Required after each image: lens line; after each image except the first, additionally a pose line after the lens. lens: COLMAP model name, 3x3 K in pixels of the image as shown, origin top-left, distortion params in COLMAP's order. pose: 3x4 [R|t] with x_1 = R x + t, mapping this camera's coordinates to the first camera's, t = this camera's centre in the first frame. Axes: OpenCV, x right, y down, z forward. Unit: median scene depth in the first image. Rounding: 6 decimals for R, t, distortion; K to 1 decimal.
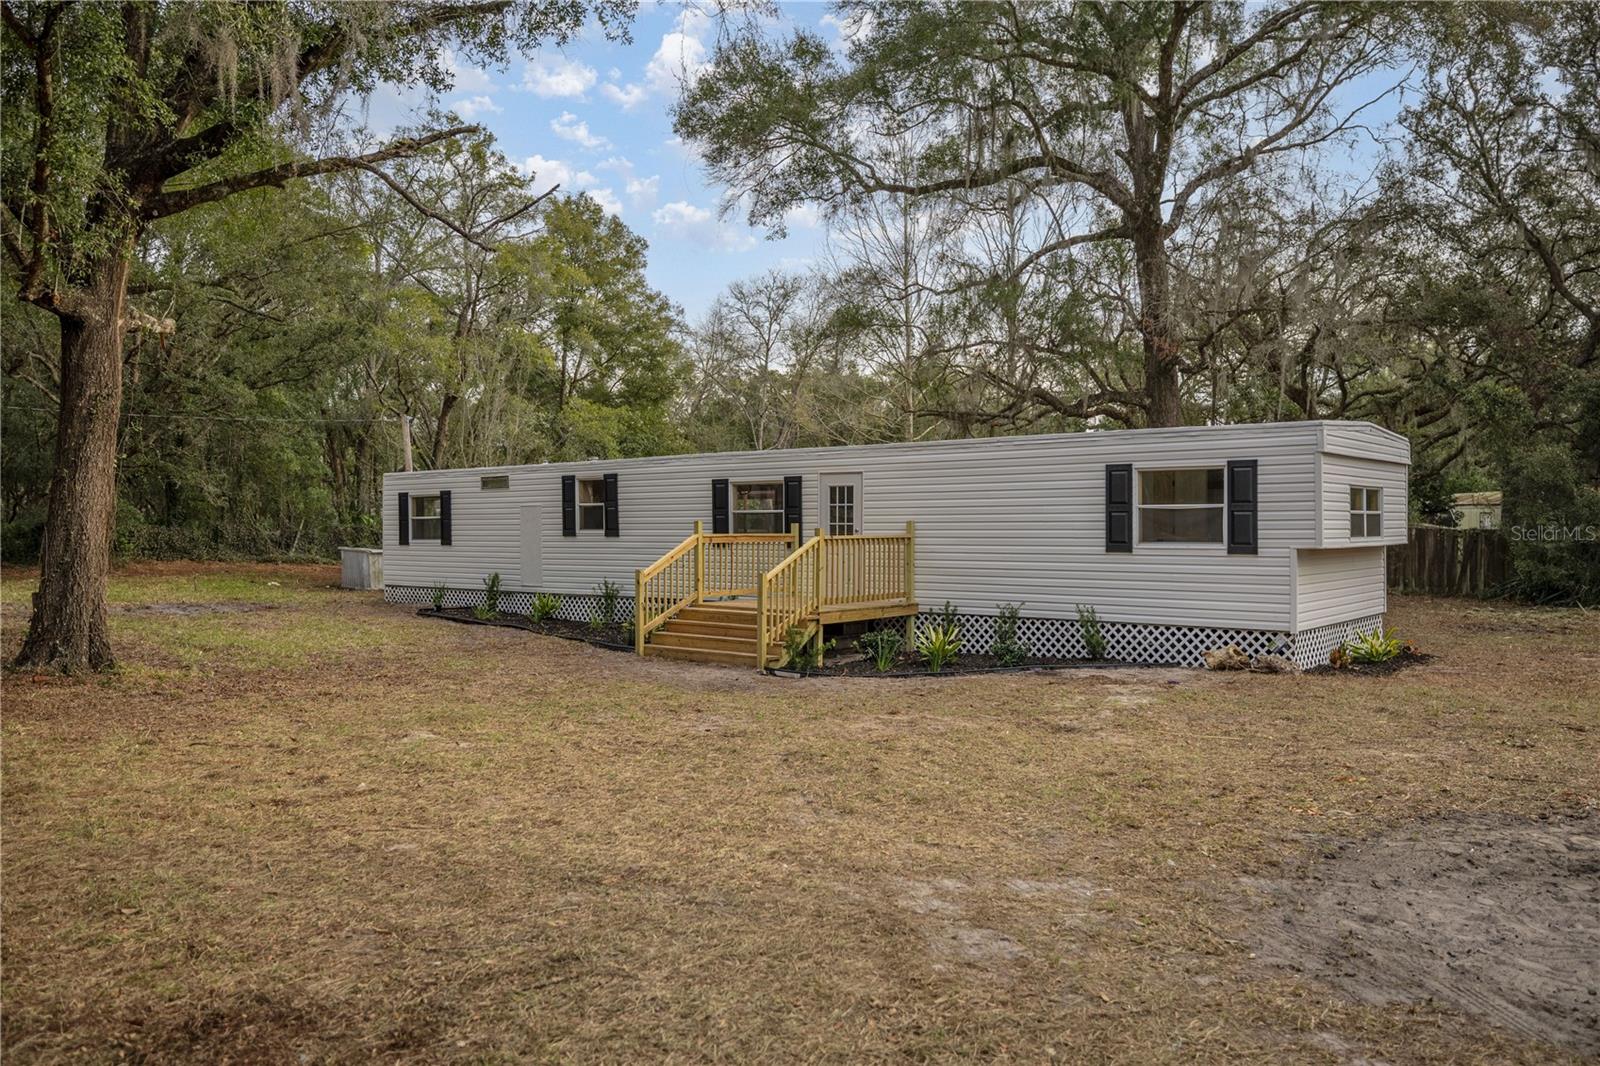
lens RADIAL K [[1203.3, 0, 810.2], [0, 1203.3, 529.5], [0, 0, 1]] dist [-0.003627, -0.000249]
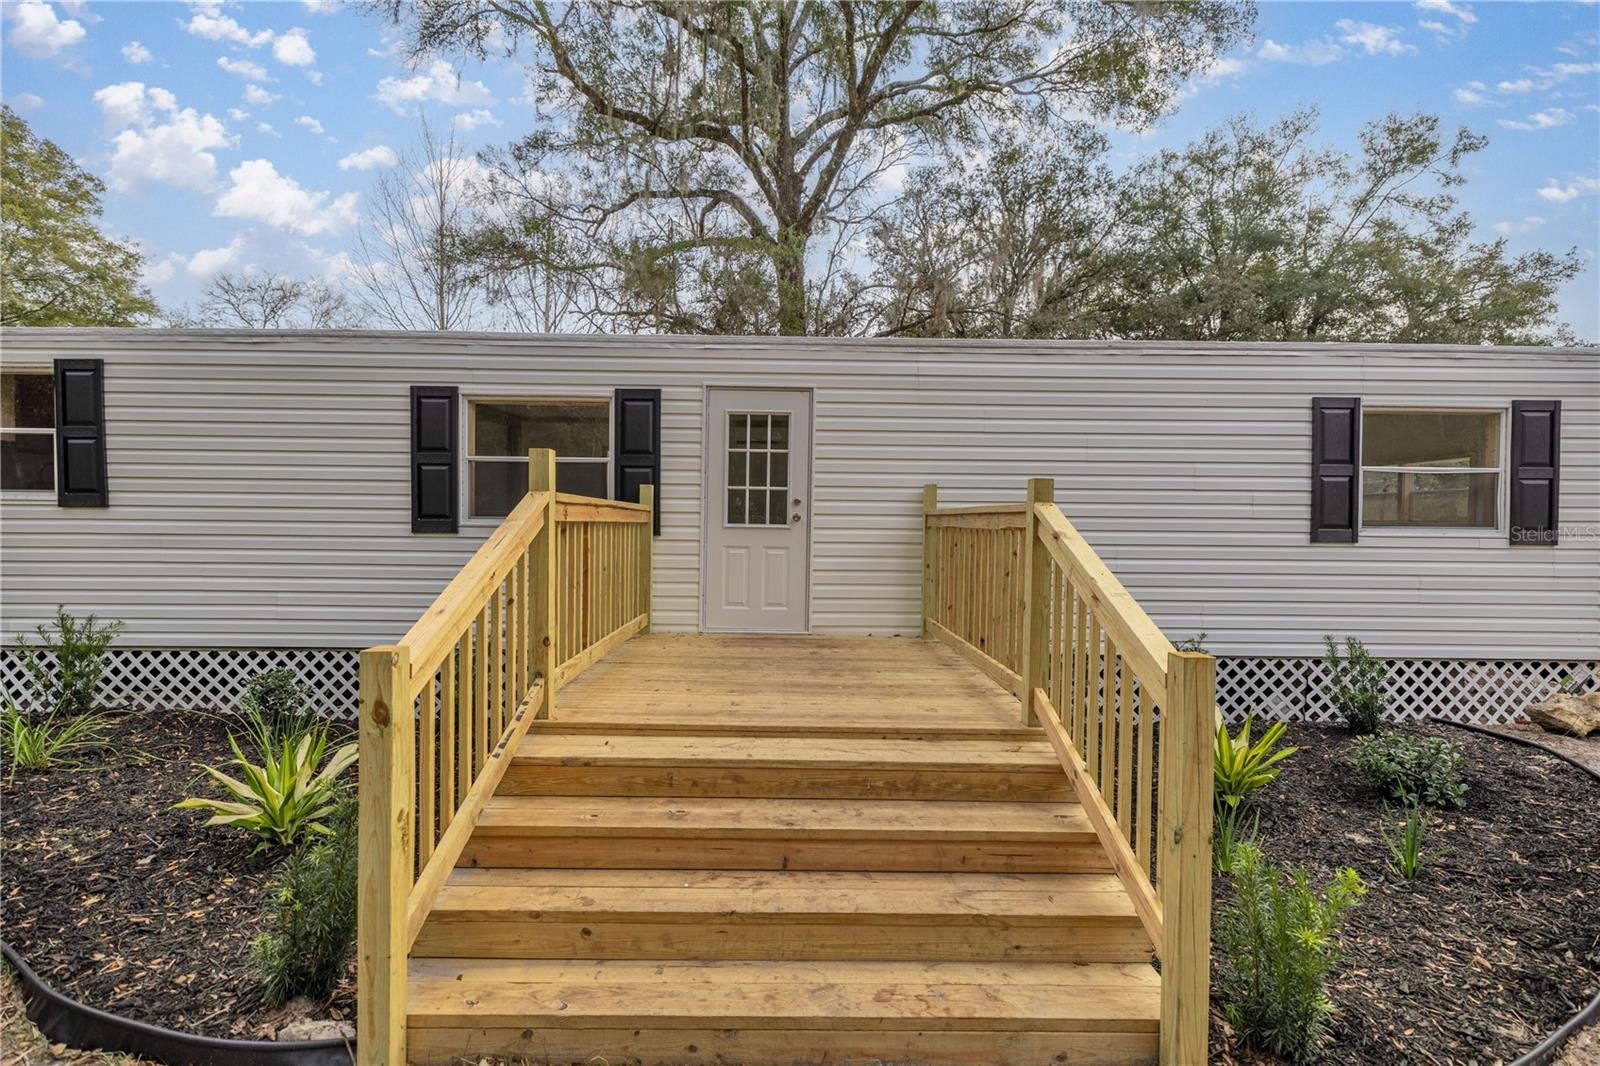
lens RADIAL K [[668.9, 0, 806.7], [0, 668.9, 529.9], [0, 0, 1]] dist [0.001225, 0.000425]
pose [[0.768967, 0.002904, 0.639281, -0.136774], [-0.011460, 0.999892, 0.009242, 0.010121], [-0.639185, -0.014433, 0.768917, 0.748041]]
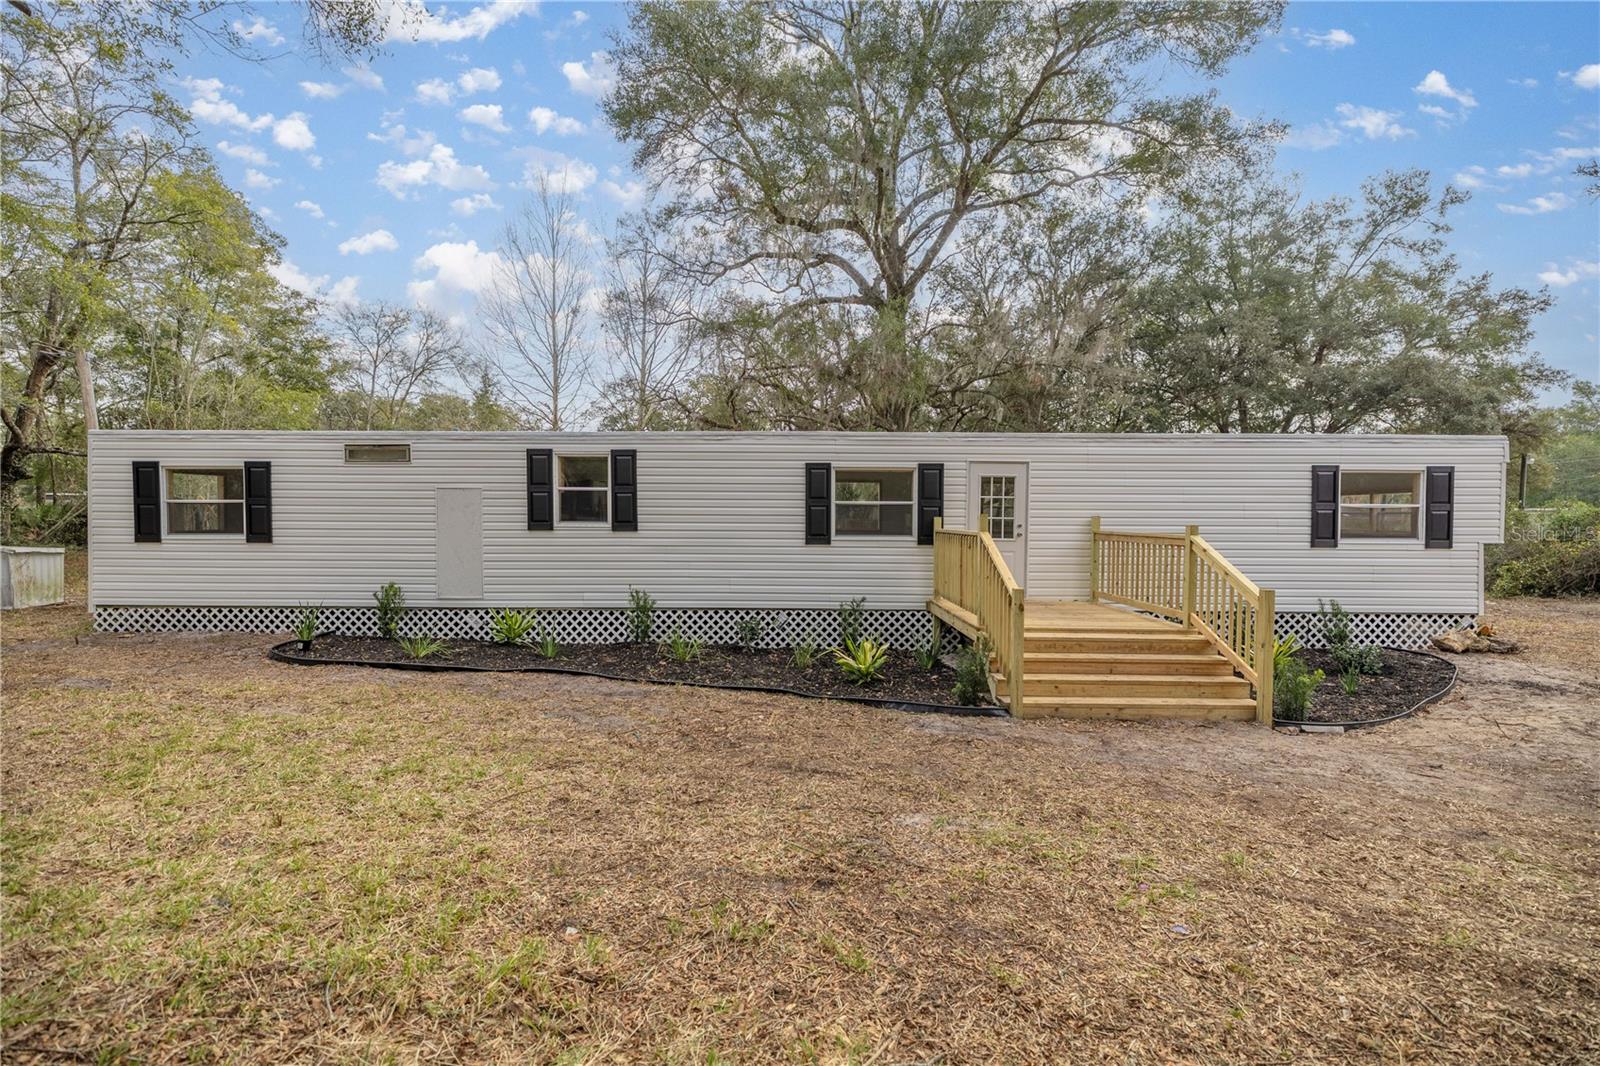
lens RADIAL K [[668.9, 0, 803.1], [0, 668.9, 530.5], [0, 0, 1]] dist [0.001225, 0.000425]
pose [[0.777400, -0.006509, 0.628973, -0.397403], [-0.006499, 0.999810, 0.018379, -0.003442], [-0.628973, -0.018375, 0.777210, 0.680458]]
